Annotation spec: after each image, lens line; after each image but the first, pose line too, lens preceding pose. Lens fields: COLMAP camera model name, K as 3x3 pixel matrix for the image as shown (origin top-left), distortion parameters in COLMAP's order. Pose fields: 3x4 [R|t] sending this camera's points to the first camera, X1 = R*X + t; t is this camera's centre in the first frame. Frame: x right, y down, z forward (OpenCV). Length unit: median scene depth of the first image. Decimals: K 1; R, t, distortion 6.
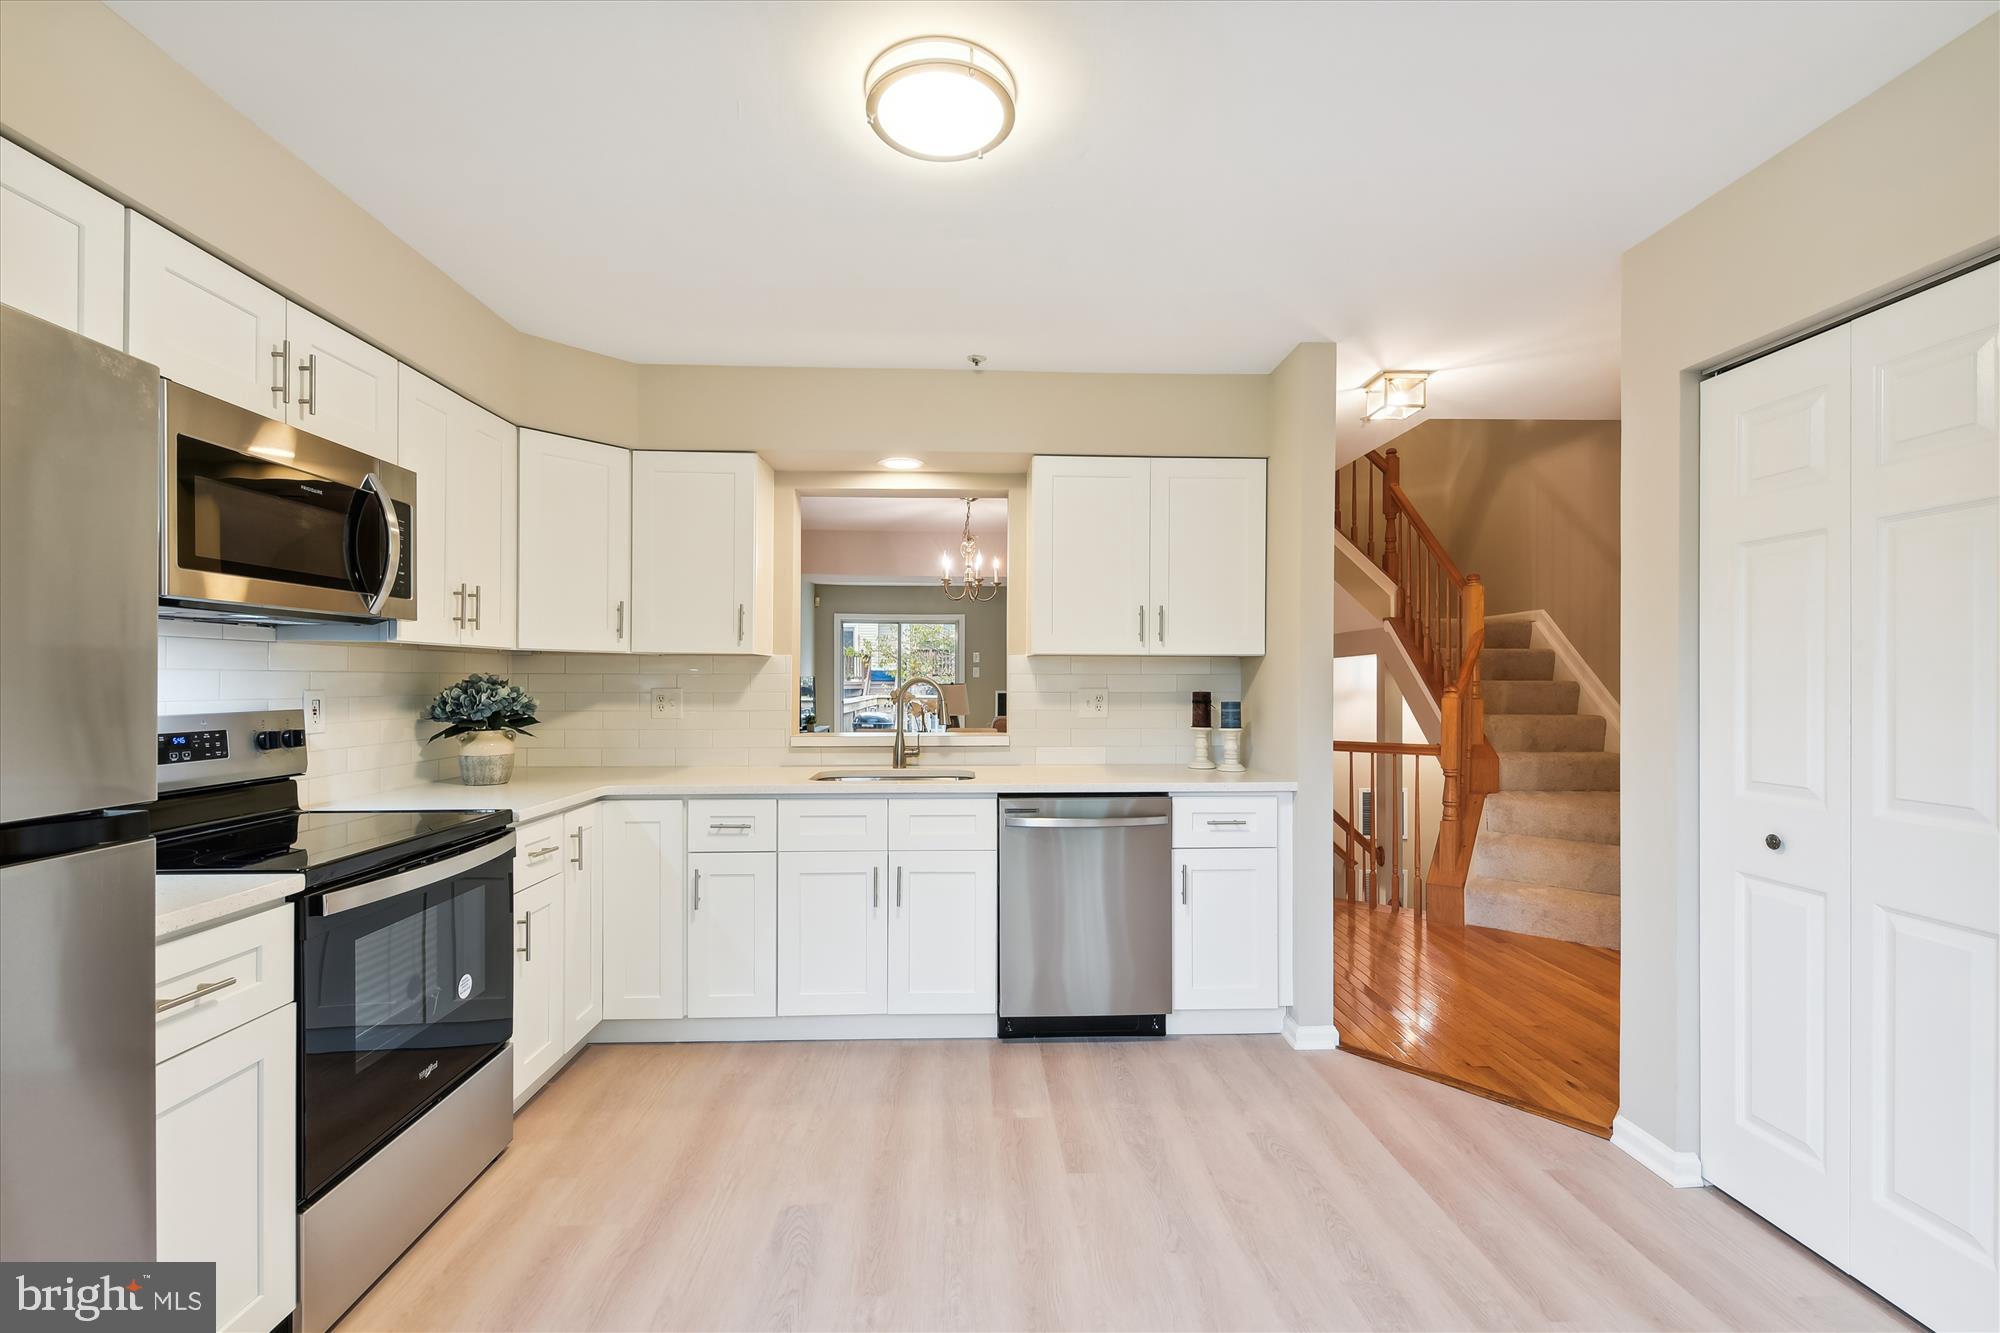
lens RADIAL K [[857.8, 0, 1004.7], [0, 857.8, 679.6], [0, 0, 1]] dist [0.001355, -0.000364]
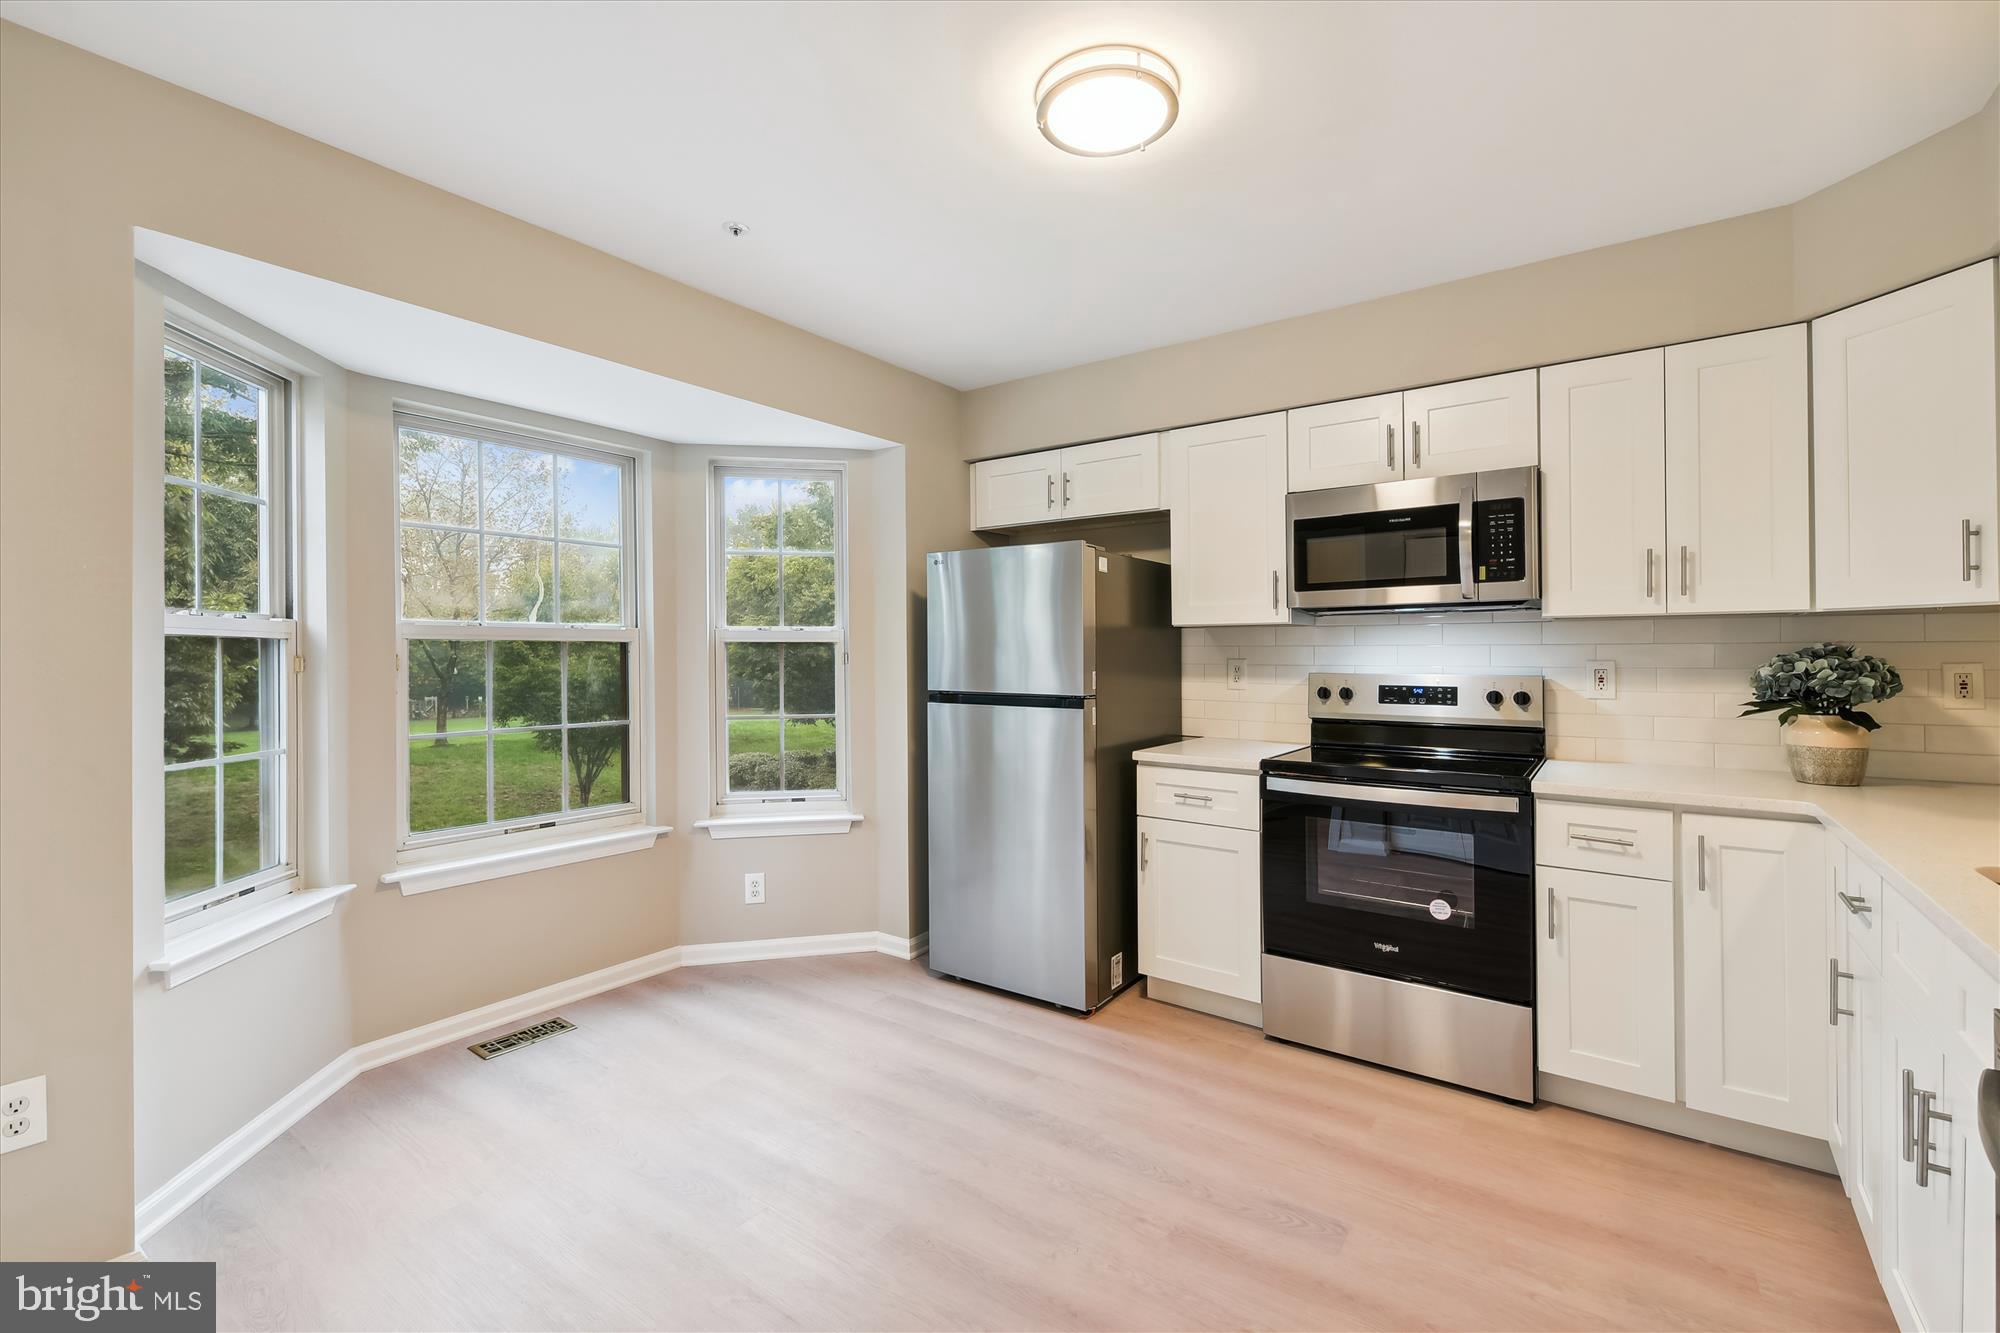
lens RADIAL K [[857.8, 0, 994.7], [0, 857.8, 655.3], [0, 0, 1]] dist [0.001355, -0.000364]
pose [[-0.625366, -0.000371, -0.780331, 0.717497], [0.000767, 0.999999, -0.001090, 0.007407], [0.780331, -0.001281, -0.625366, 1.326113]]
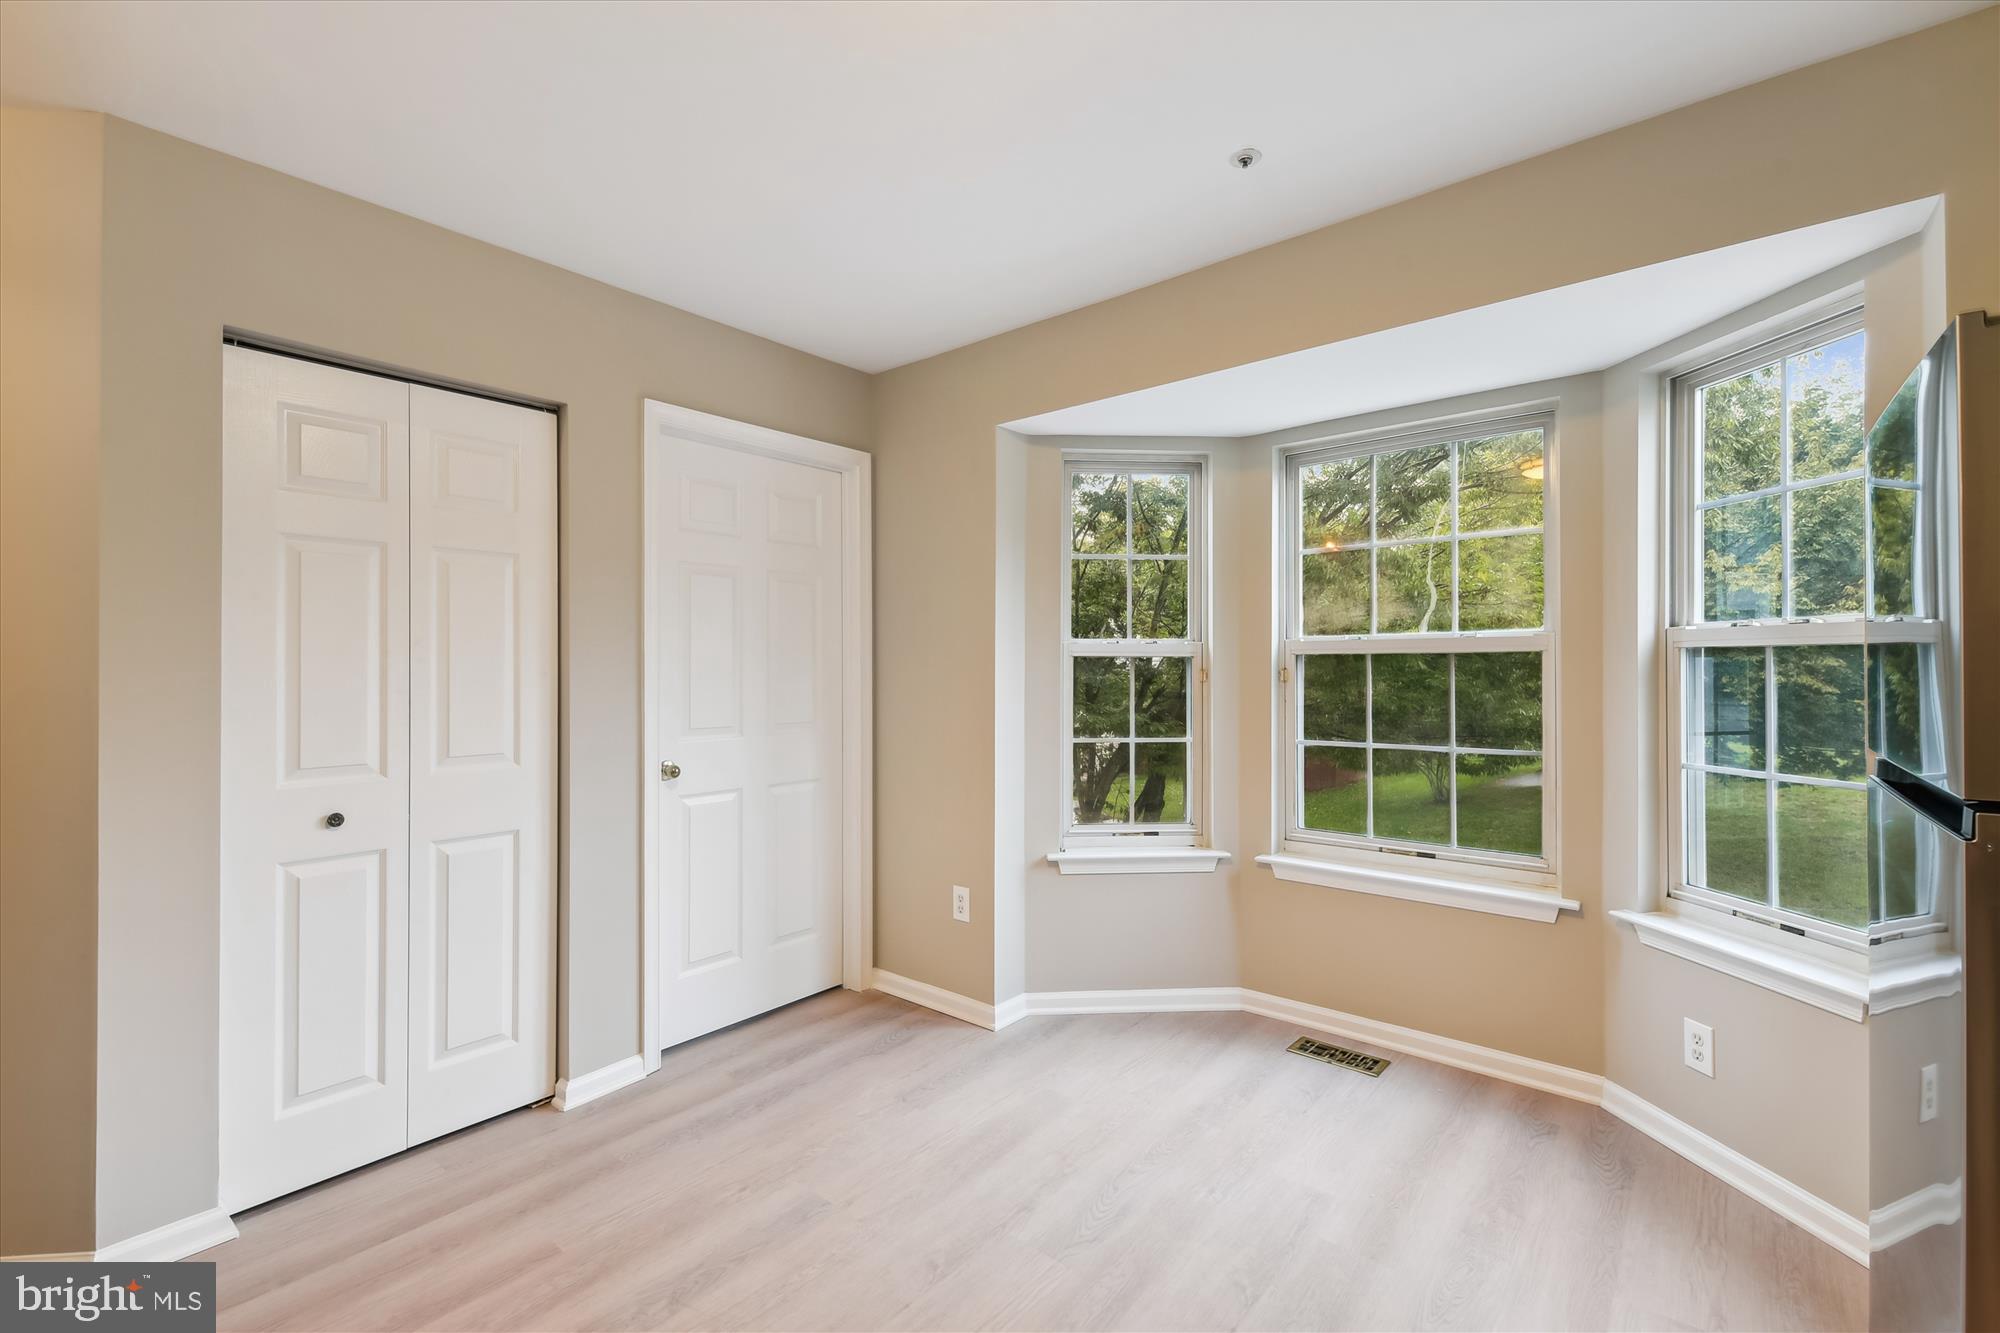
lens RADIAL K [[857.8, 0, 992.1], [0, 857.8, 667.4], [0, 0, 1]] dist [0.001355, -0.000364]
pose [[-0.734392, 0.002276, 0.678721, -0.451339], [0.003832, 0.999992, 0.000792, -0.000860], [-0.678714, 0.003182, -0.734396, 1.241546]]
